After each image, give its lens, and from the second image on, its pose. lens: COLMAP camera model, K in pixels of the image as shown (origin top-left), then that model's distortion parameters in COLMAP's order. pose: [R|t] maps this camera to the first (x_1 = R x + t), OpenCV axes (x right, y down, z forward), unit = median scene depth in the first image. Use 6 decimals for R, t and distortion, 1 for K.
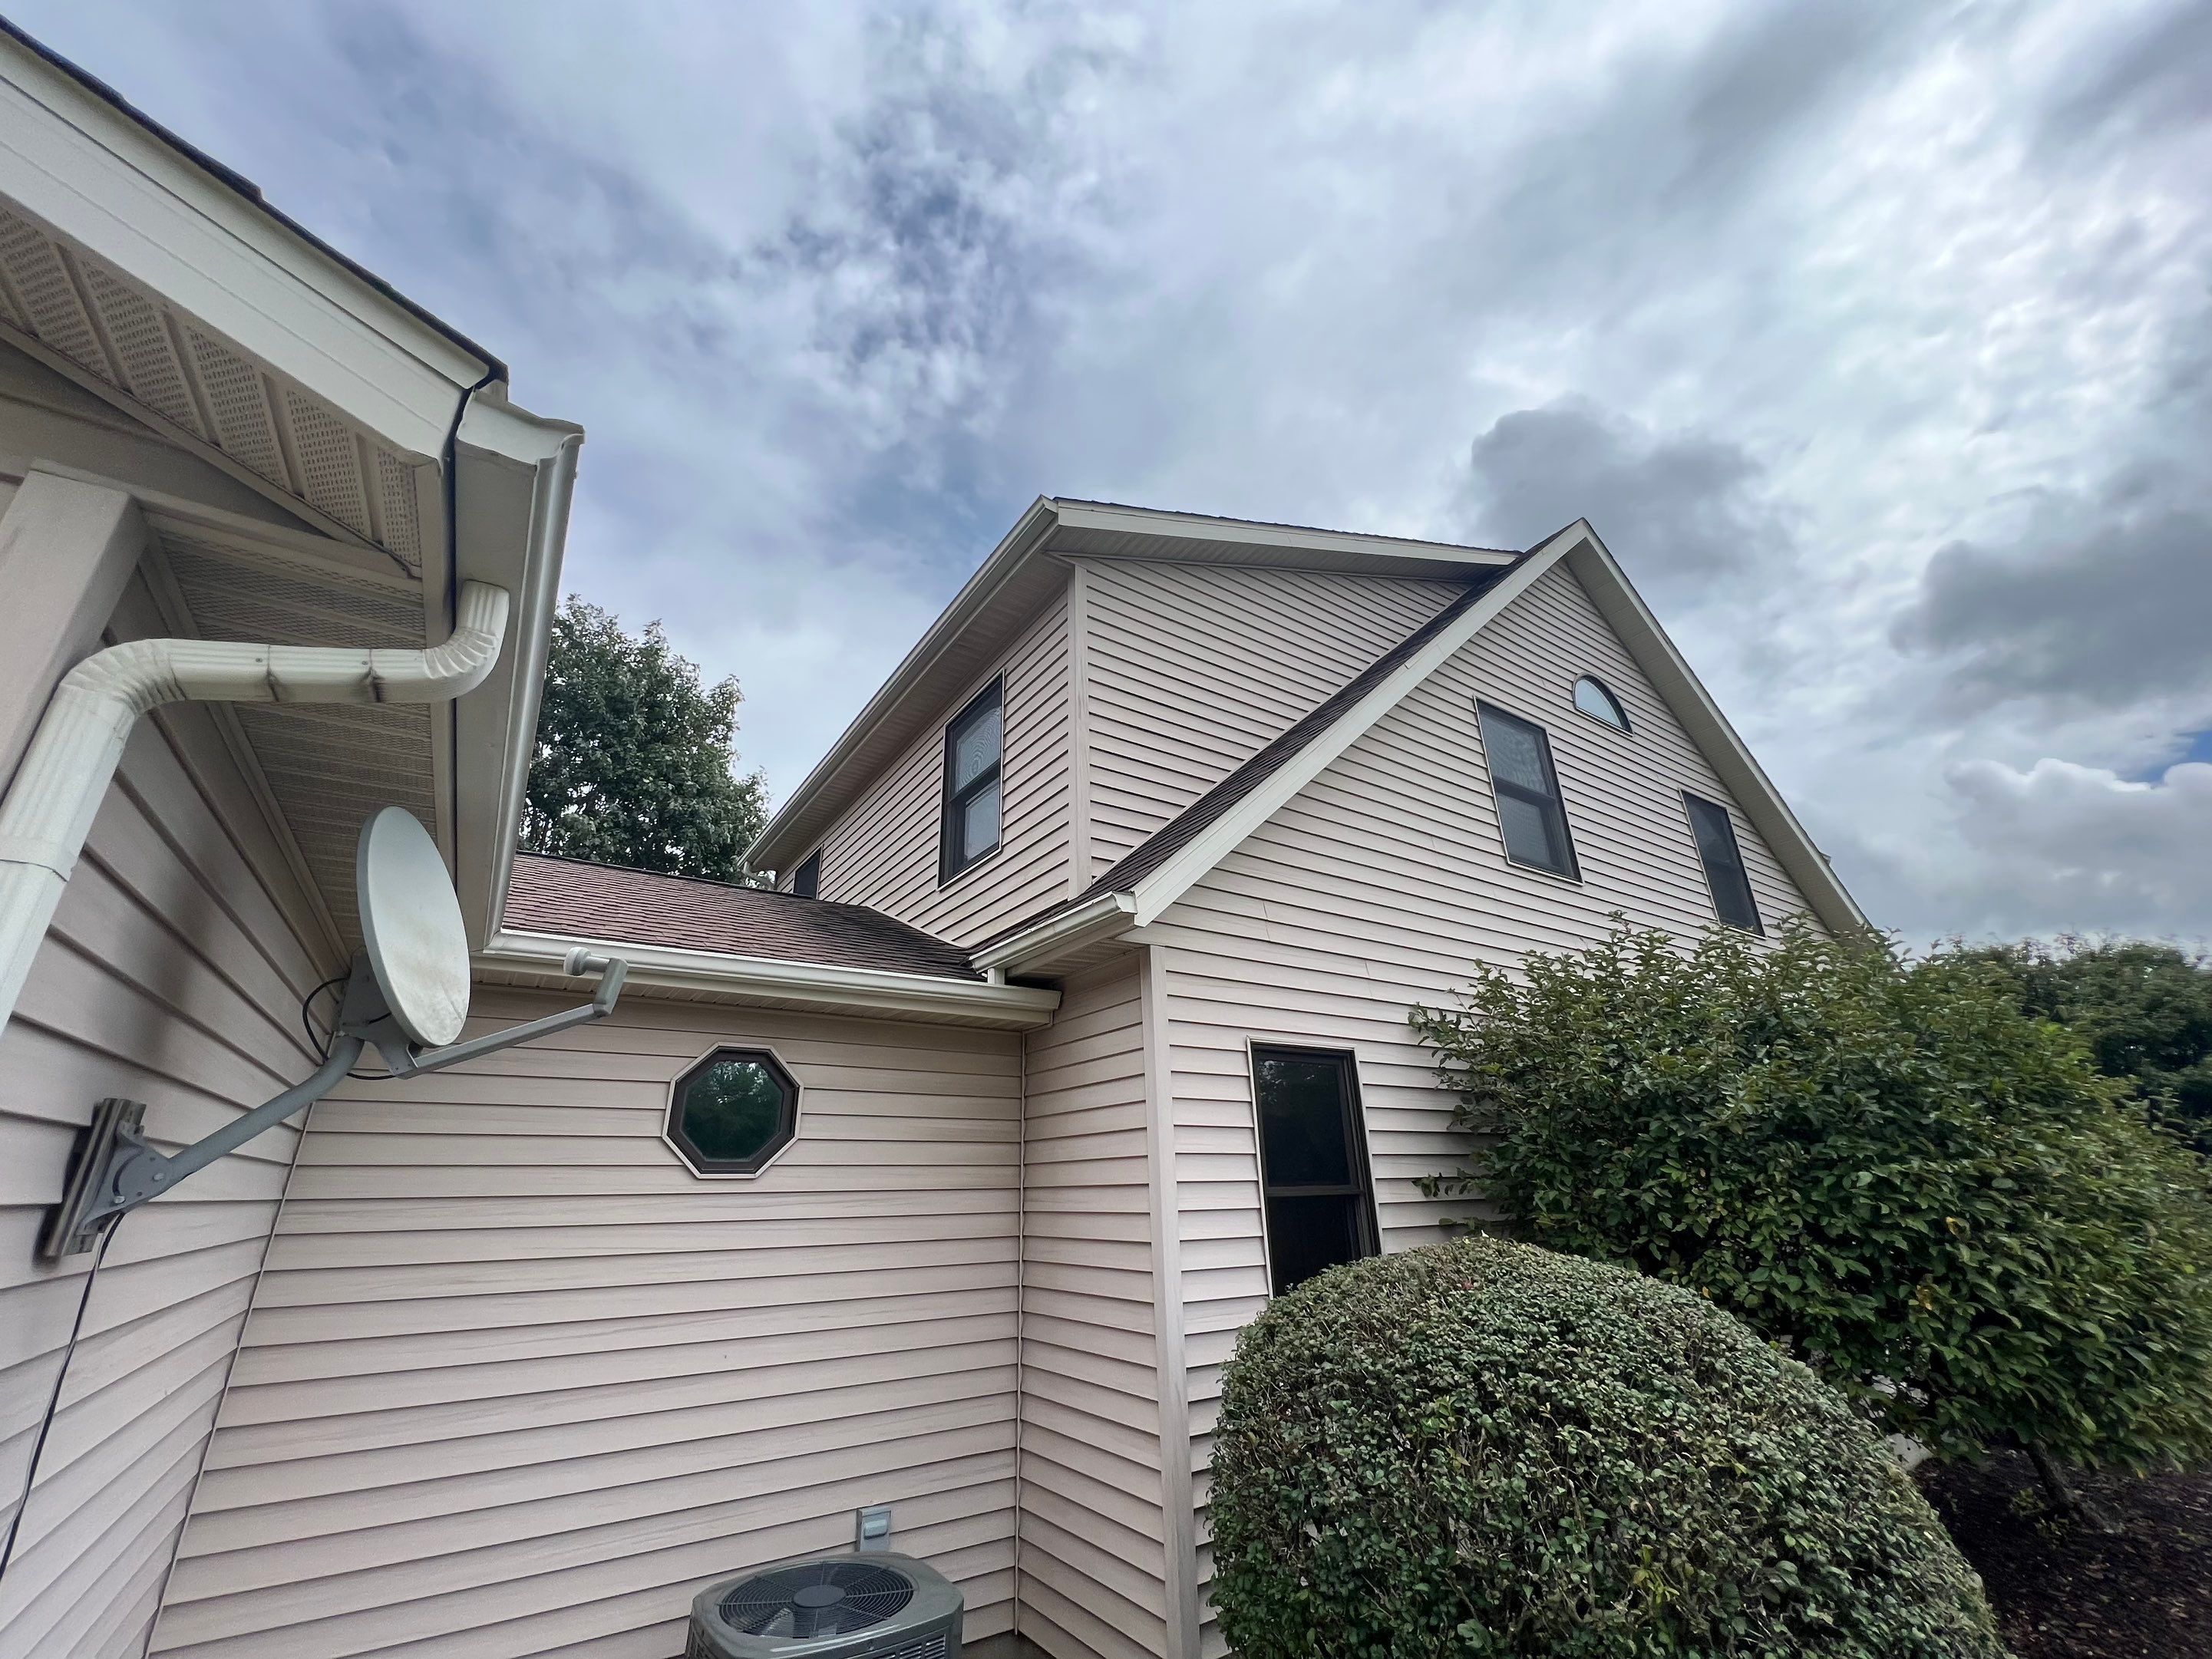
lens RADIAL K [[897.9, 0, 1106.0], [0, 897.9, 829.5], [0, 0, 1]] dist [-0.002854, -0.000151]
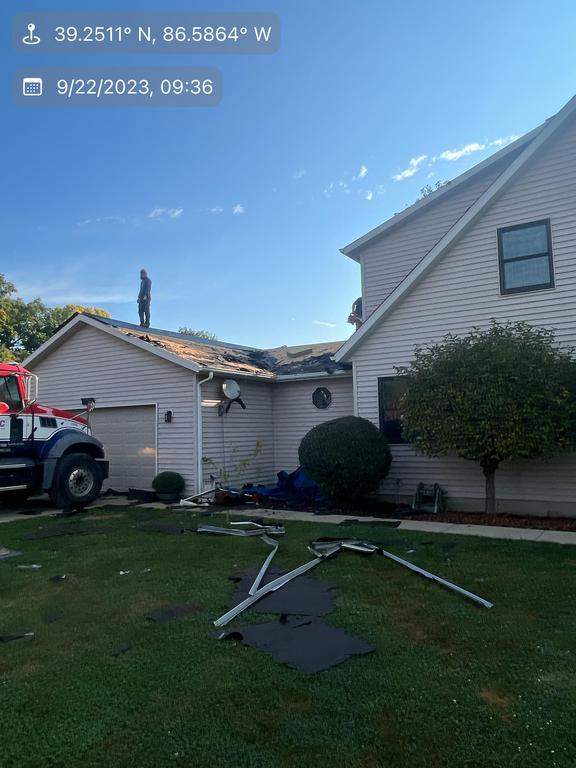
lens RADIAL K [[562.9, 0, 288.3], [0, 562.9, 368.9], [0, 0, 1]] dist [0.005662, 0.000807]
pose [[0.406563, -0.095185, -0.908651, 2.362360], [0.349810, 0.934988, 0.058573, -0.114772], [0.844002, -0.341669, 0.413428, -0.477946]]
